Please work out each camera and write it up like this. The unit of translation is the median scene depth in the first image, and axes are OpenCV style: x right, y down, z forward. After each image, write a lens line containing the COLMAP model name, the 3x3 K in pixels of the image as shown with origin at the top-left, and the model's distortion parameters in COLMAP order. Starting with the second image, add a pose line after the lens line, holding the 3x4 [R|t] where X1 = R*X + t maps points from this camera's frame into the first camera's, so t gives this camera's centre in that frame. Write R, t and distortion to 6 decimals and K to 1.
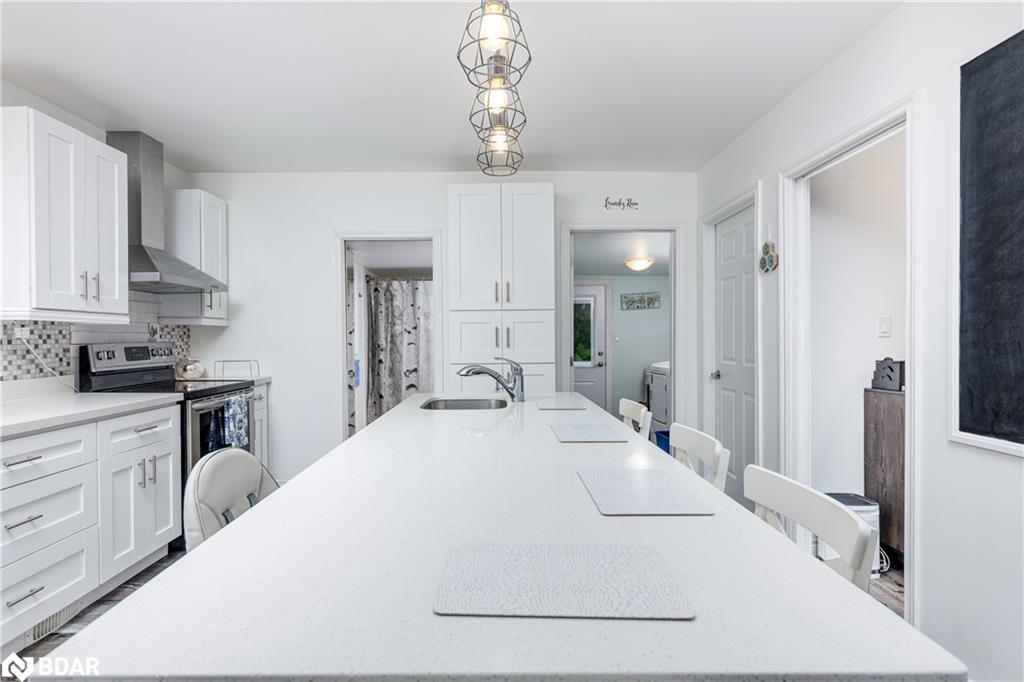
lens RADIAL K [[524.0, 0, 495.8], [0, 524.0, 341.4], [0, 0, 1]] dist [-0.001218, -0.001332]
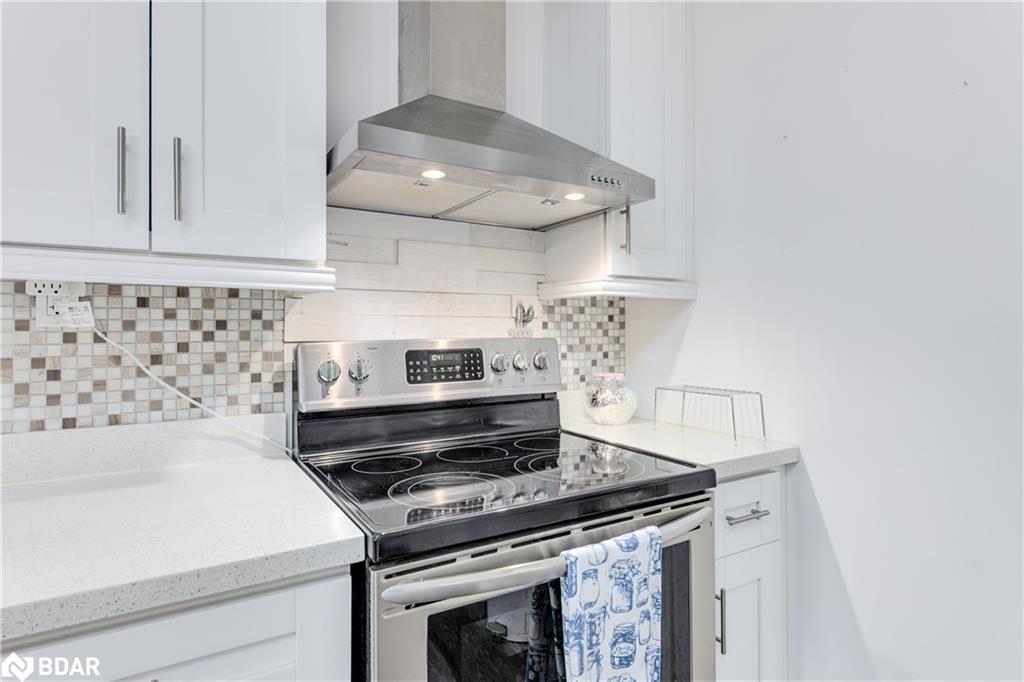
lens RADIAL K [[560.4, 0, 509.4], [0, 560.4, 322.8], [0, 0, 1]] dist [-0.001949, -0.000851]
pose [[0.529359, 0.000971, -0.848397, -0.279226], [-0.011223, 0.999920, -0.005858, -0.009393], [0.848323, 0.012623, 0.529328, 0.814621]]
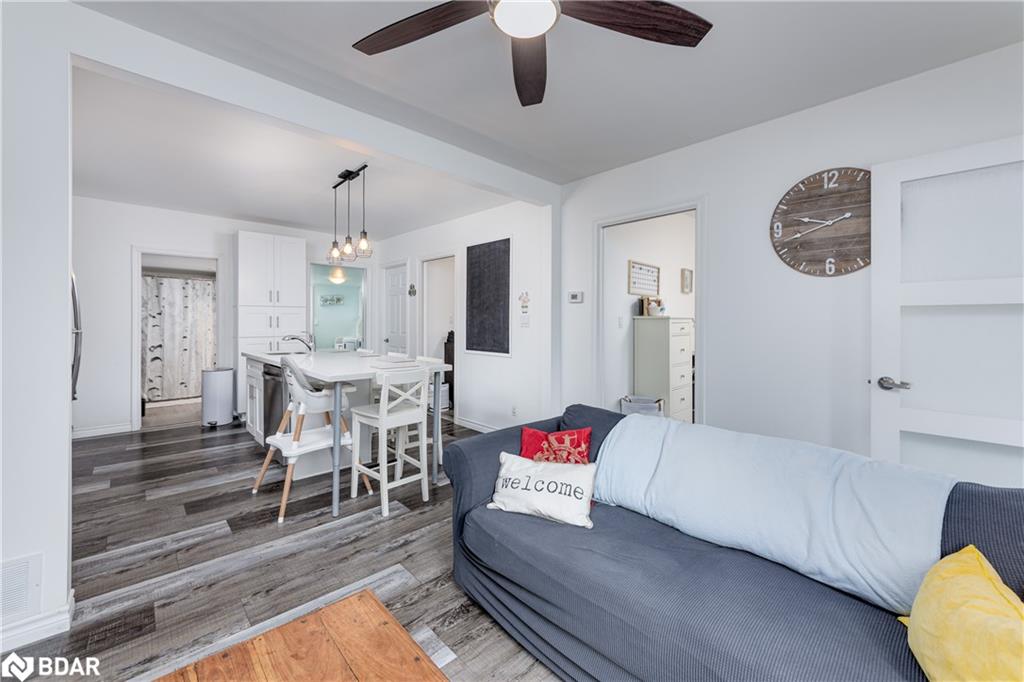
lens RADIAL K [[403.3, 0, 511.6], [0, 403.3, 331.8], [0, 0, 1]] dist [0.012981, -0.000181]
pose [[0.718141, -0.009953, 0.695827, -0.418740], [-0.002092, 0.999862, 0.016462, 0.001540], [-0.695895, -0.013278, 0.718021, -0.620362]]
